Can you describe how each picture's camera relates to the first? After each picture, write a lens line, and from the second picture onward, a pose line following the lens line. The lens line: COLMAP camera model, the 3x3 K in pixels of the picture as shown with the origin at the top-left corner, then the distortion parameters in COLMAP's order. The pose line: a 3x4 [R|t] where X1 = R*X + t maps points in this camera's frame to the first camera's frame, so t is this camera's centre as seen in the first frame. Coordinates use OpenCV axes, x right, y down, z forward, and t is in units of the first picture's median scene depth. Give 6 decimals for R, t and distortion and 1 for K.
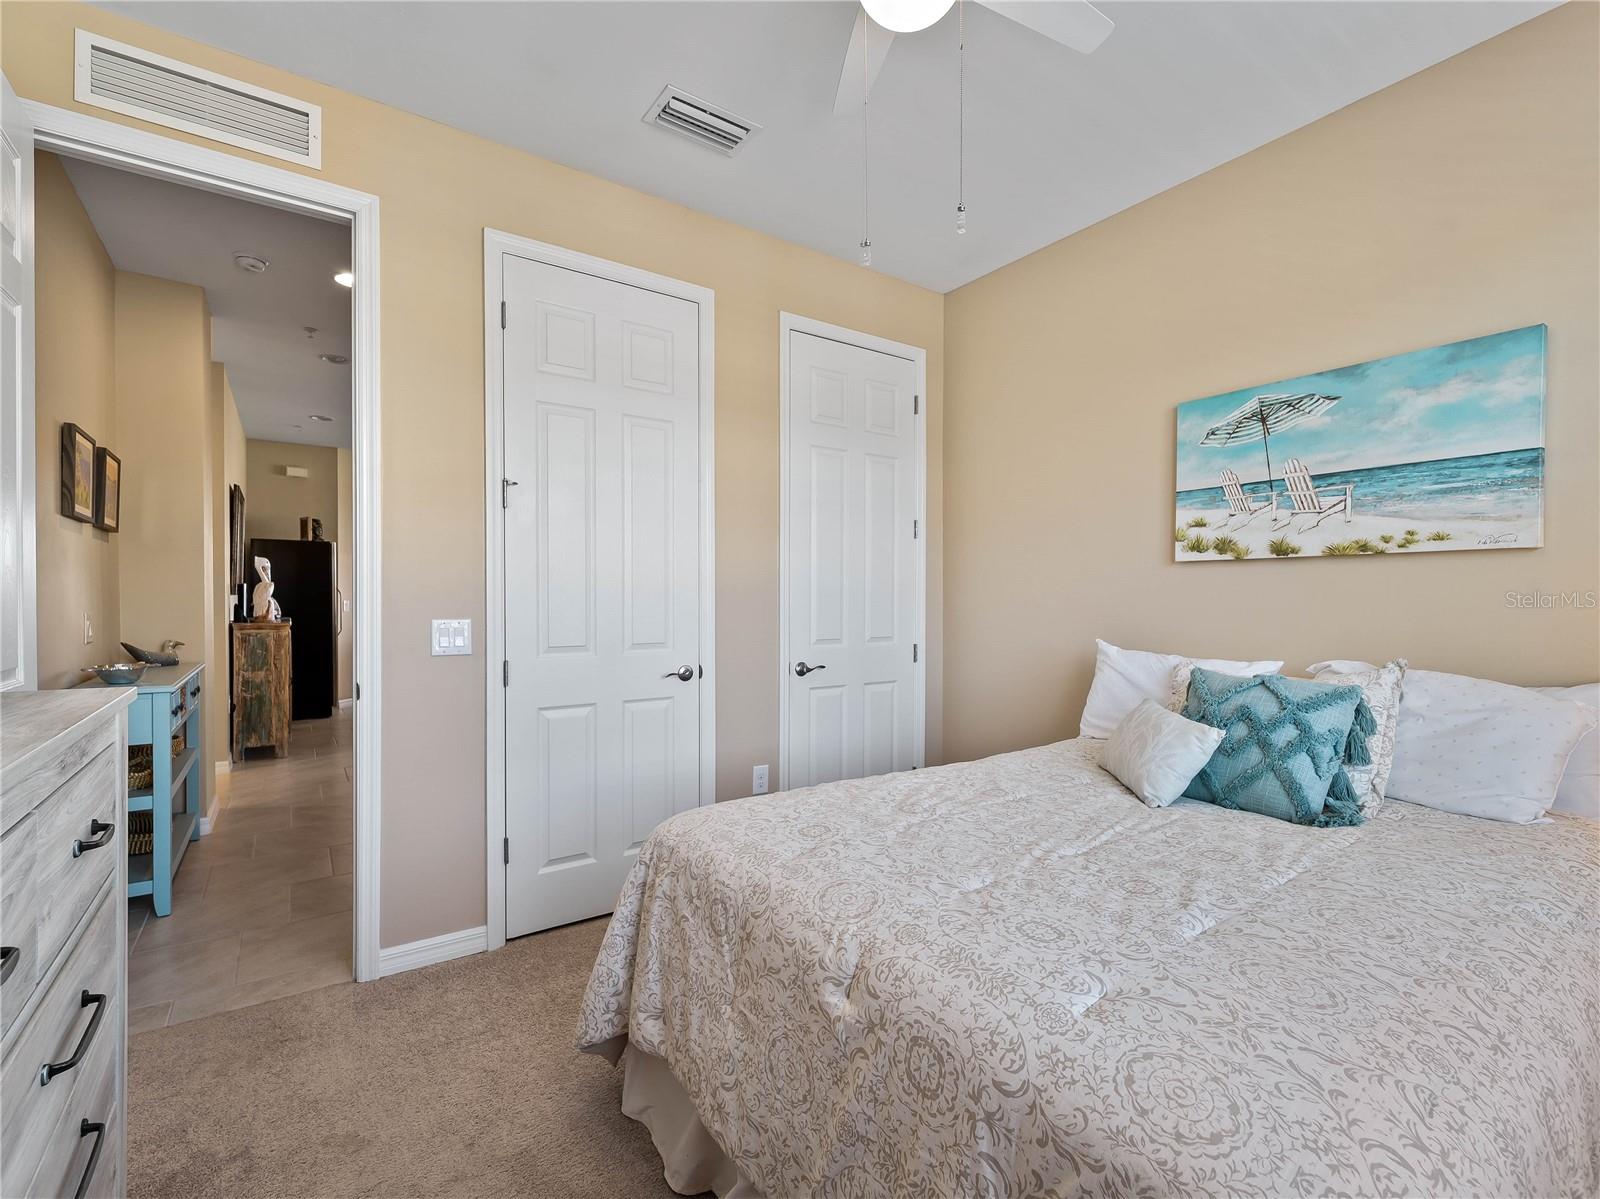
lens RADIAL K [[727.0, 0, 803.4], [0, 727.0, 607.3], [0, 0, 1]] dist [0.000147, -0.000417]
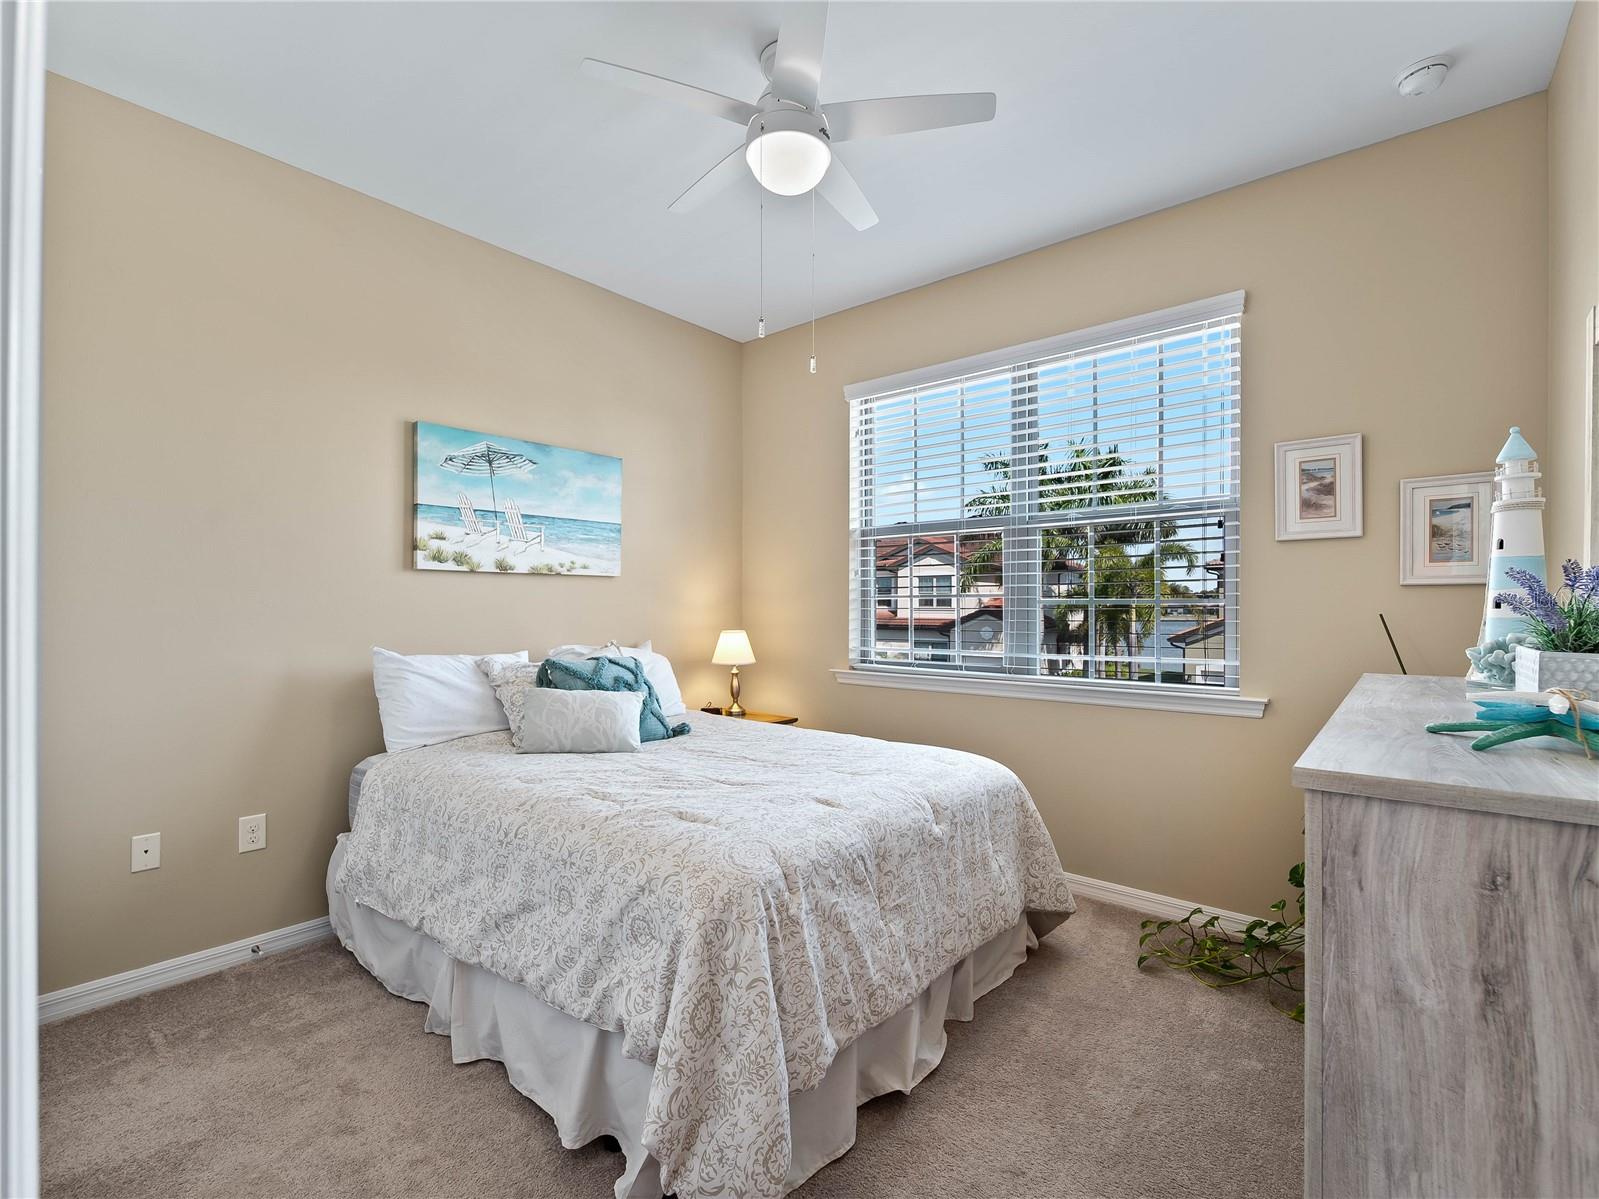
lens RADIAL K [[726.6, 0, 802.9], [0, 726.6, 607.3], [0, 0, 1]] dist [0.000147, -0.000417]
pose [[-0.265154, -0.007855, 0.964174, -0.732722], [0.008253, 0.999912, 0.010416, -0.014904], [-0.964171, 0.010719, -0.265065, 0.821033]]
